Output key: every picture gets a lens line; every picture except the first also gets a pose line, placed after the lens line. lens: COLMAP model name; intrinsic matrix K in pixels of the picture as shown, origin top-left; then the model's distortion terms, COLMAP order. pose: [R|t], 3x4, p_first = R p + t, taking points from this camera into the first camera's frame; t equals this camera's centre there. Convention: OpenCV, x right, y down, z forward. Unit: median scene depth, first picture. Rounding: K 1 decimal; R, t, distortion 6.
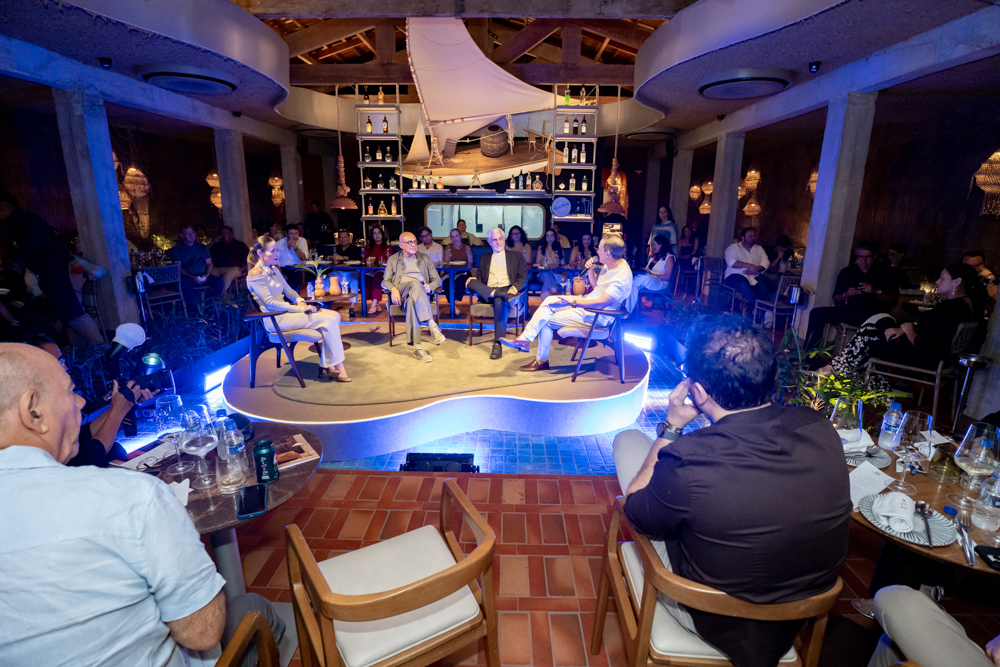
lens RADIAL K [[486.6, 0, 500.0], [0, 486.6, 333.5], [0, 0, 1]] dist [-0.040286, 0.000740]
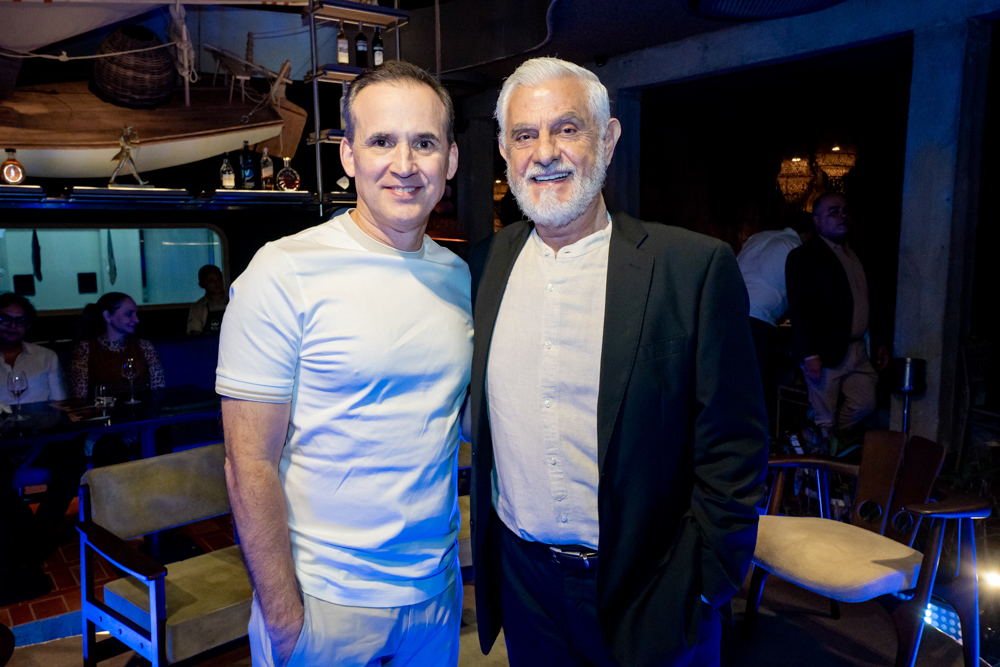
lens RADIAL K [[848.9, 0, 500.0], [0, 848.9, 333.5], [0, 0, 1]] dist [0.050389, 0.014508]
pose [[0.802512, -0.088293, 0.590067, -0.220724], [0.167181, 0.982648, -0.080336, -0.087782], [-0.572735, 0.163118, 0.803347, 0.331584]]
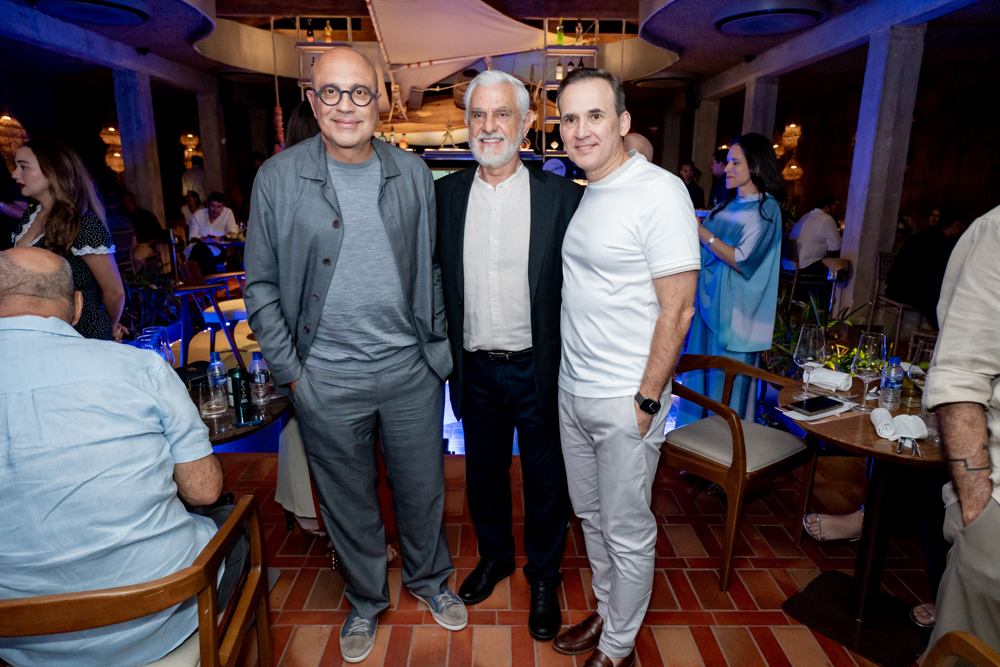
lens RADIAL K [[640.6, 0, 500.0], [0, 640.6, 333.5], [0, 0, 1]] dist [0.000895, 0.001598]
pose [[0.999511, -0.009716, 0.029715, 0.001606], [0.010256, 0.999784, -0.018067, 0.030334], [-0.029533, 0.018363, 0.999395, -0.065604]]
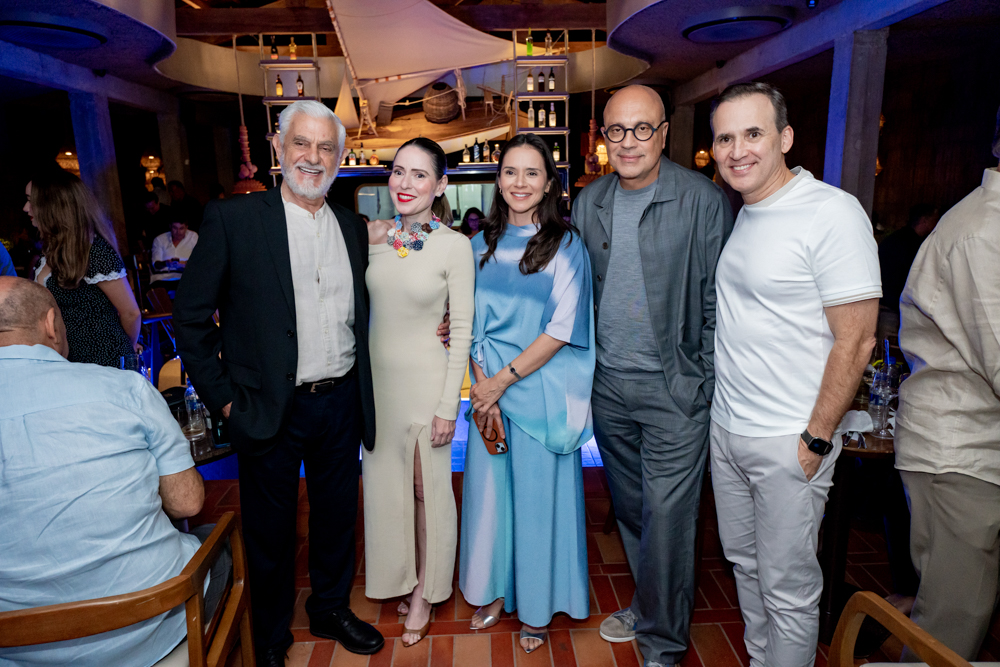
lens RADIAL K [[671.2, 0, 500.0], [0, 671.2, 333.5], [0, 0, 1]] dist [0.002695, 0.008267]
pose [[0.997401, -0.045915, 0.055524, 0.006716], [0.048354, 0.997887, -0.043405, 0.032480], [-0.053413, 0.045977, 0.997513, -0.087454]]
